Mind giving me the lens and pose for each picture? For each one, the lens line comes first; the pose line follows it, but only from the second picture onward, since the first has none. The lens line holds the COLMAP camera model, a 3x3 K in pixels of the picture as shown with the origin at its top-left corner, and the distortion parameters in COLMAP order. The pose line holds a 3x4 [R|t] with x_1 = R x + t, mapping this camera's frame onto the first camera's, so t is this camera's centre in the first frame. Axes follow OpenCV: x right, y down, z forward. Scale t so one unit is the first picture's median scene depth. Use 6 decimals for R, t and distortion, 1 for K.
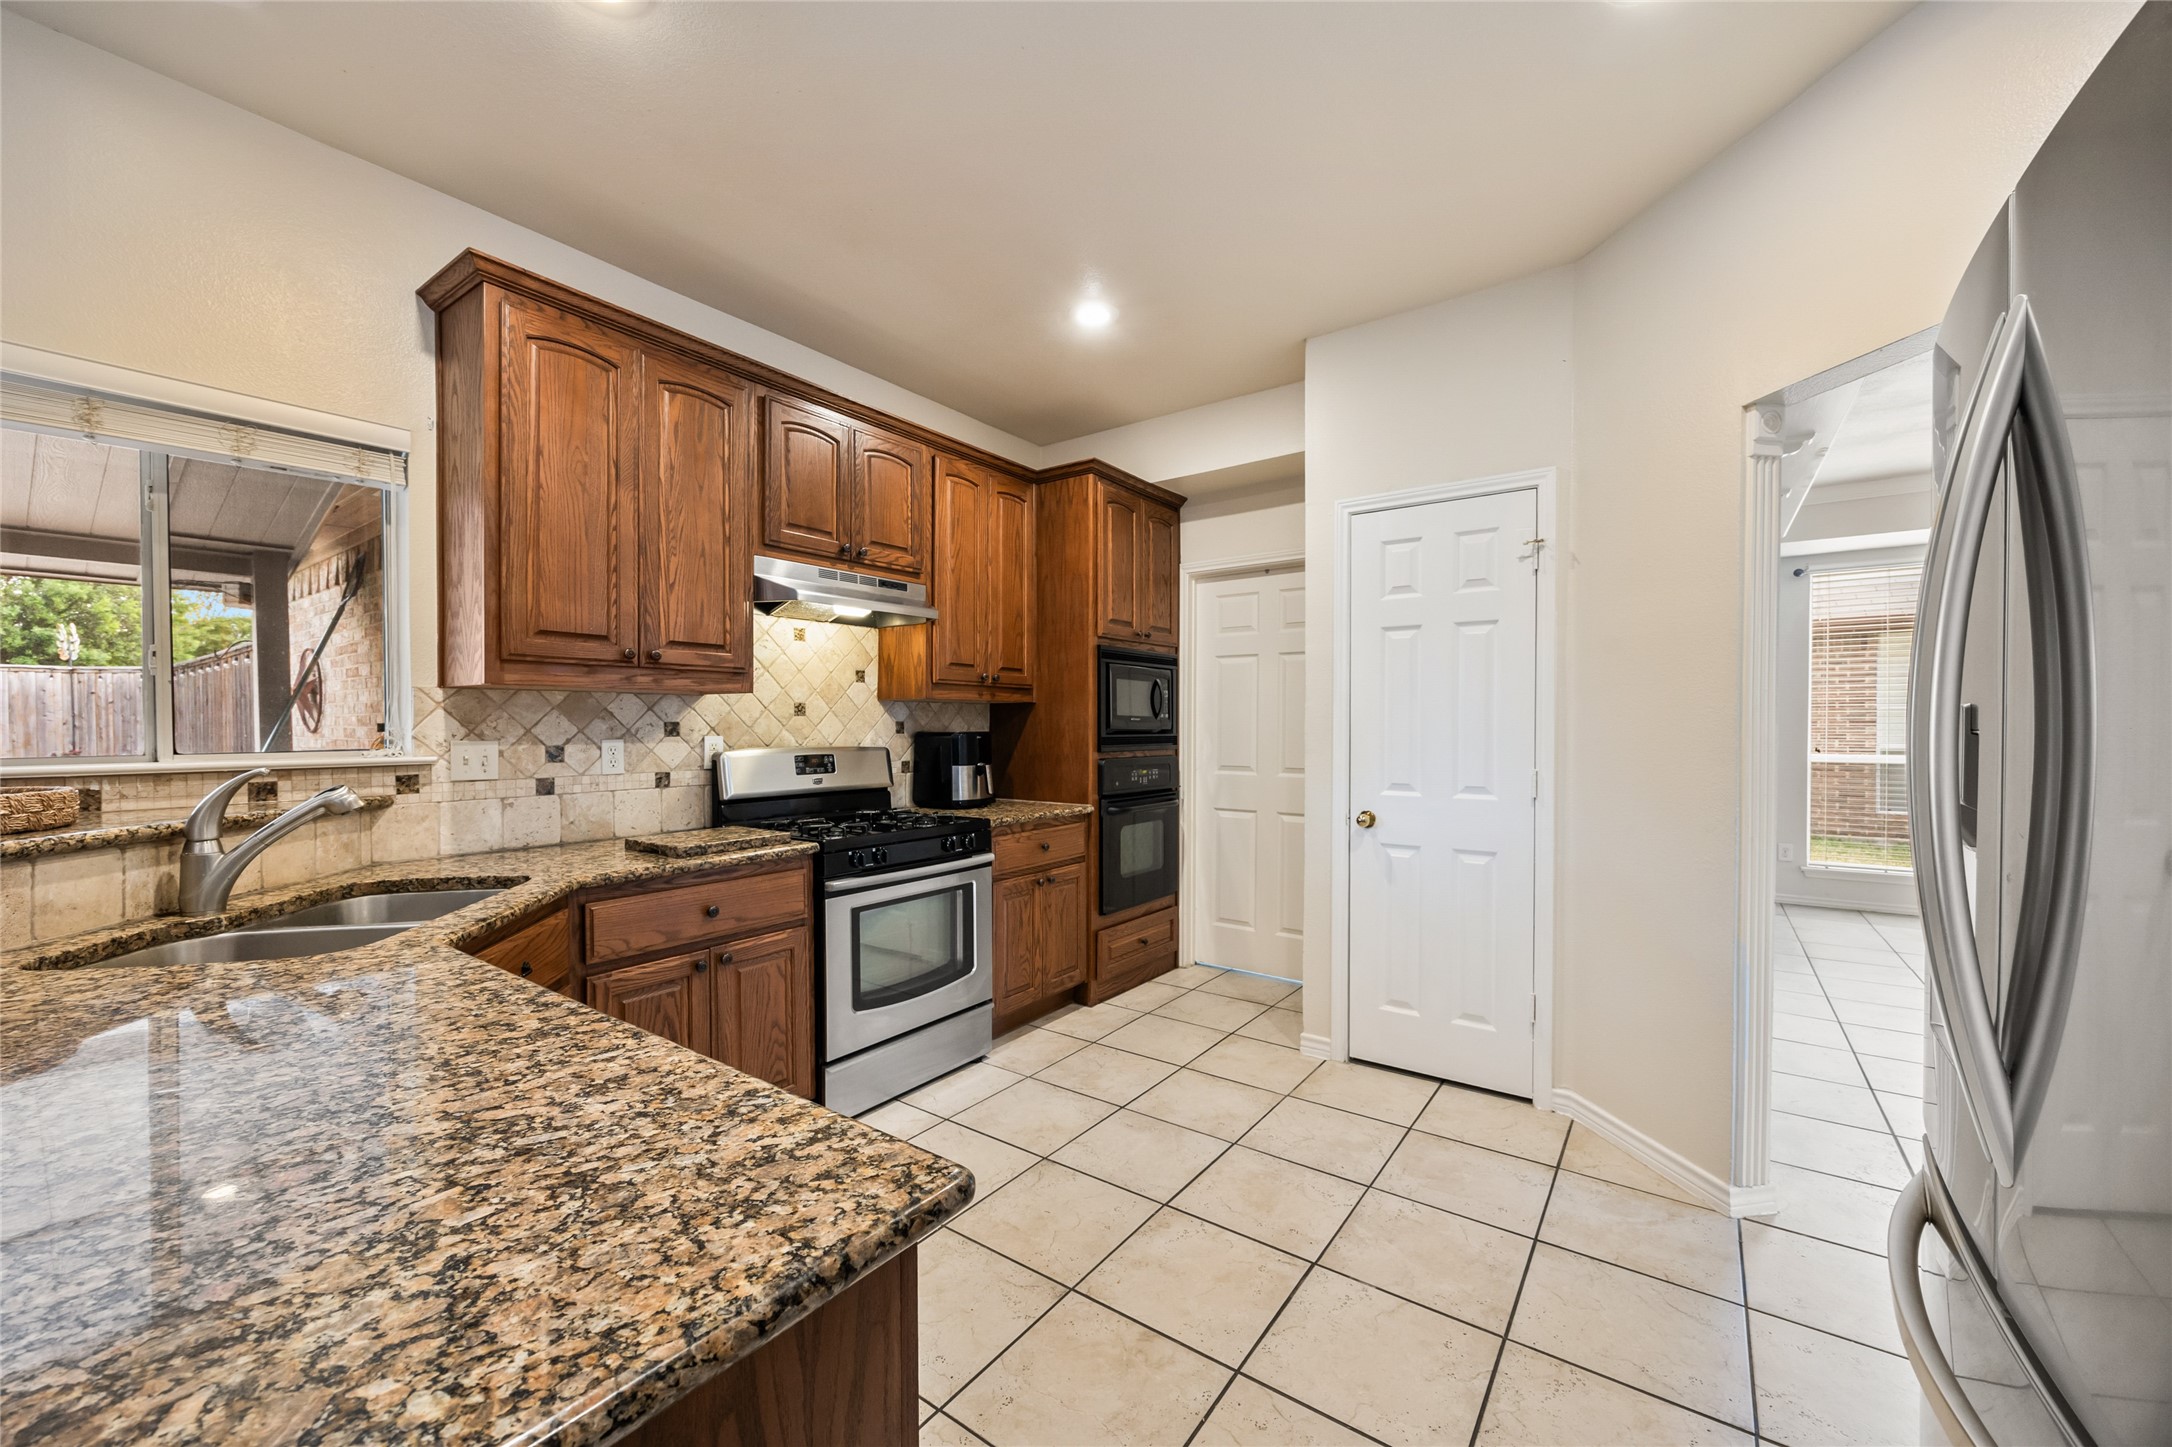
lens RADIAL K [[841.2, 0, 1100.0], [0, 841.2, 738.6], [0, 0, 1]] dist [-0.003310, 0.000615]
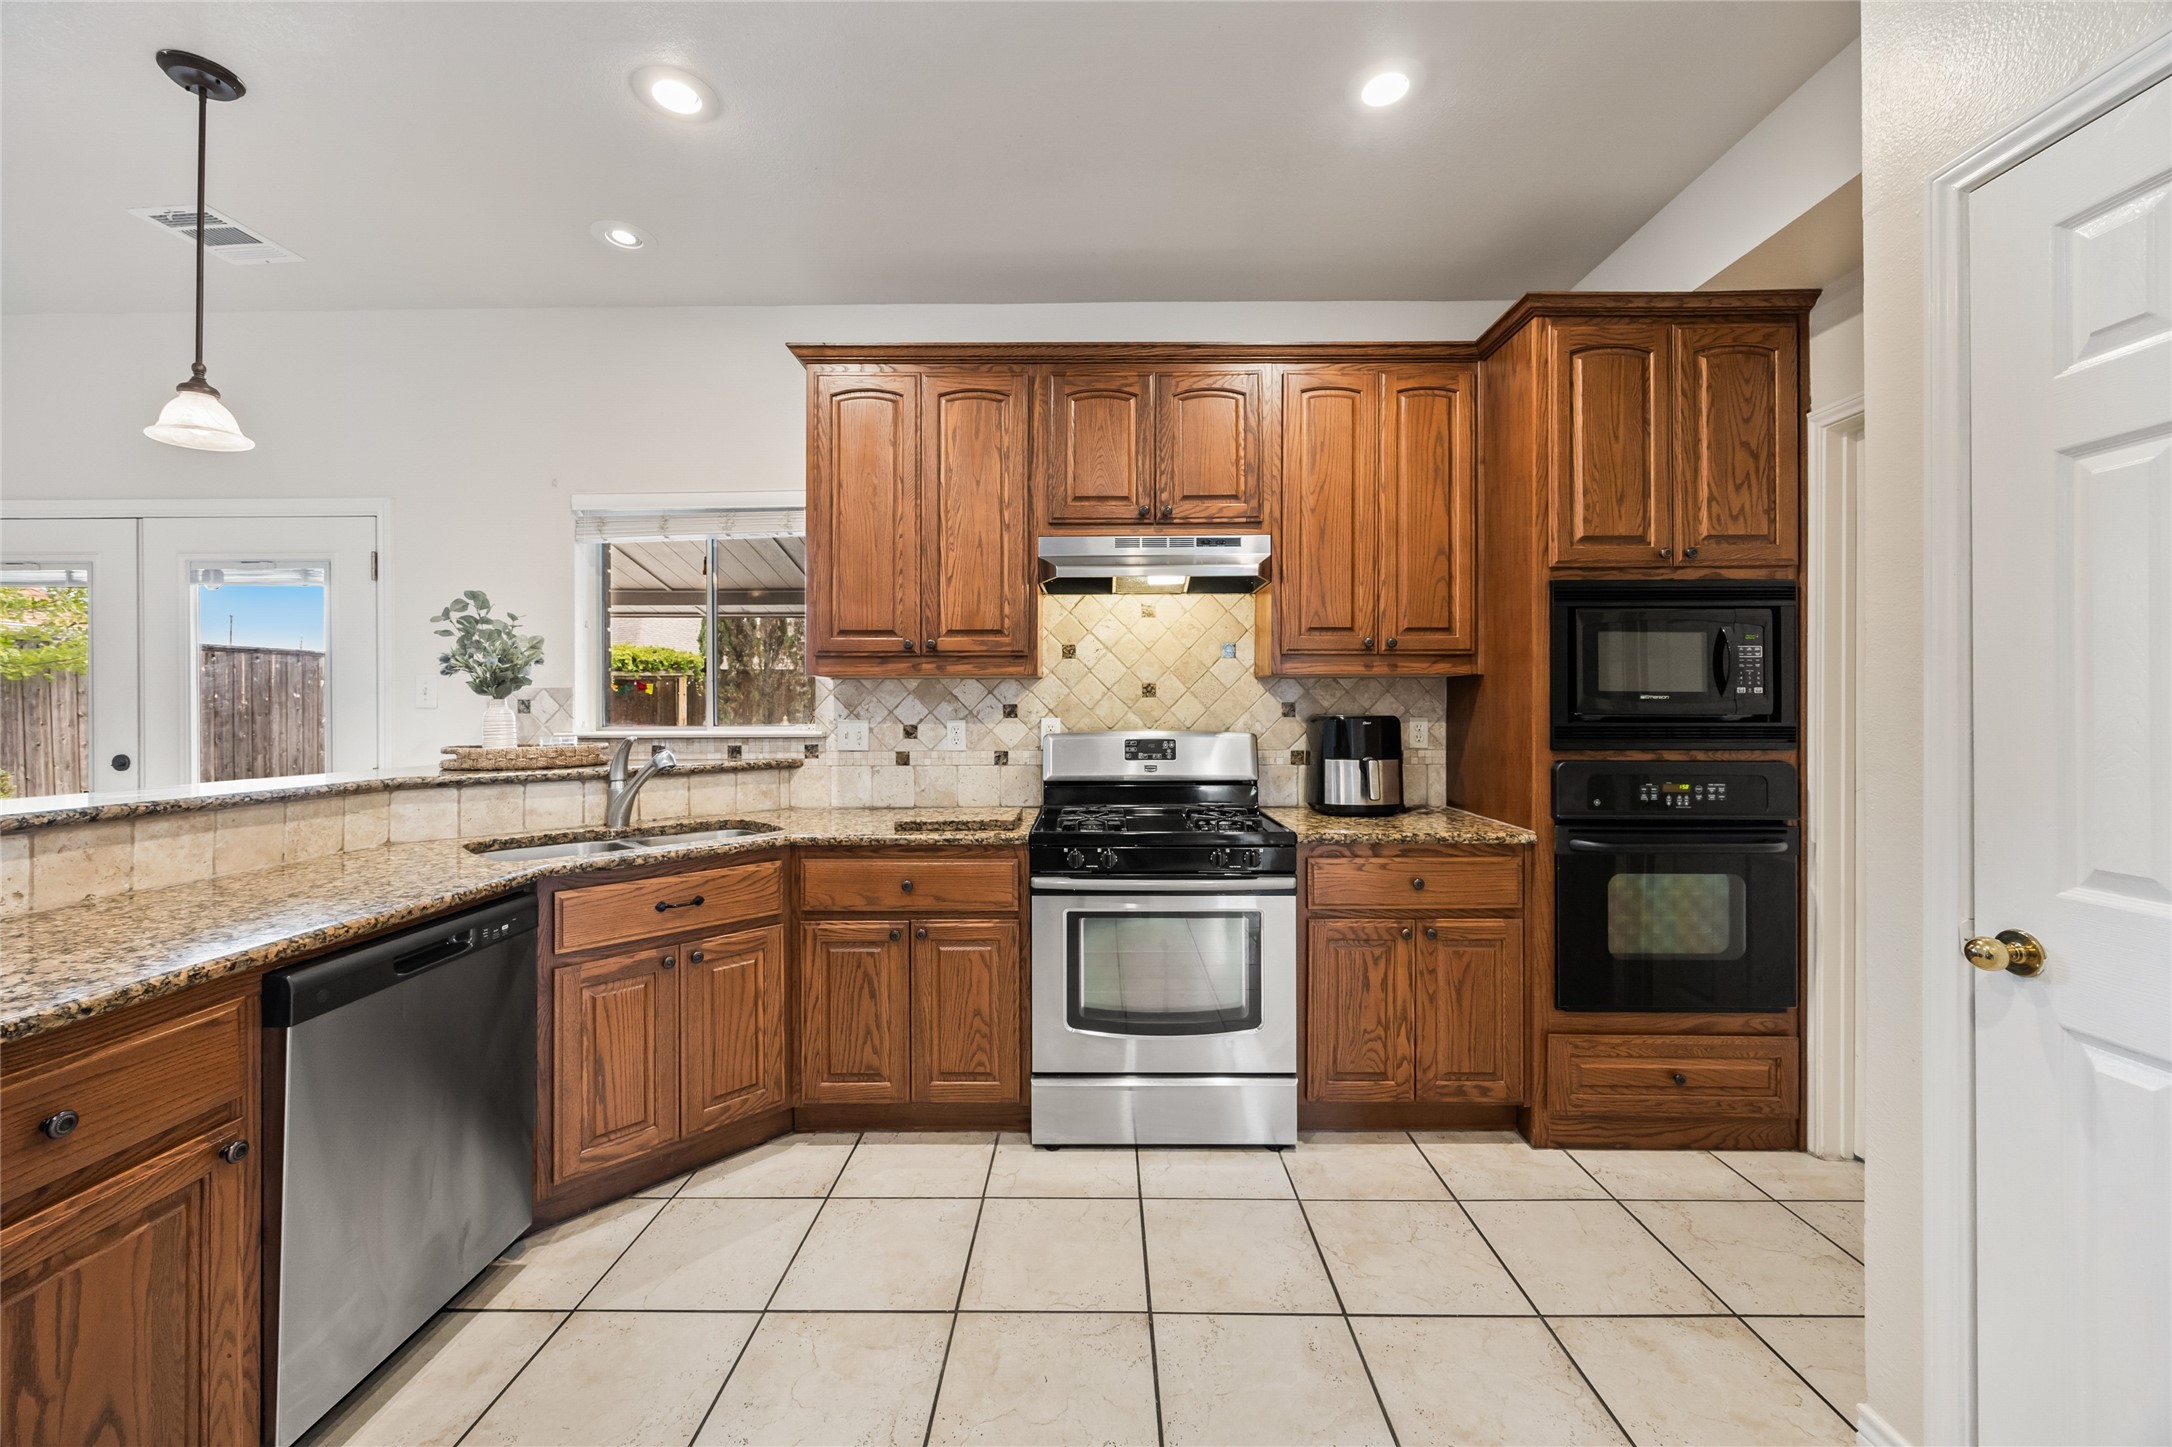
lens RADIAL K [[841.2, 0, 1087.9], [0, 841.2, 704.6], [0, 0, 1]] dist [-0.003310, 0.000615]
pose [[0.570027, -0.001004, -0.821626, 0.391597], [-0.011672, 0.999888, -0.009319, -0.009748], [0.821543, 0.014902, 0.569951, 0.430220]]
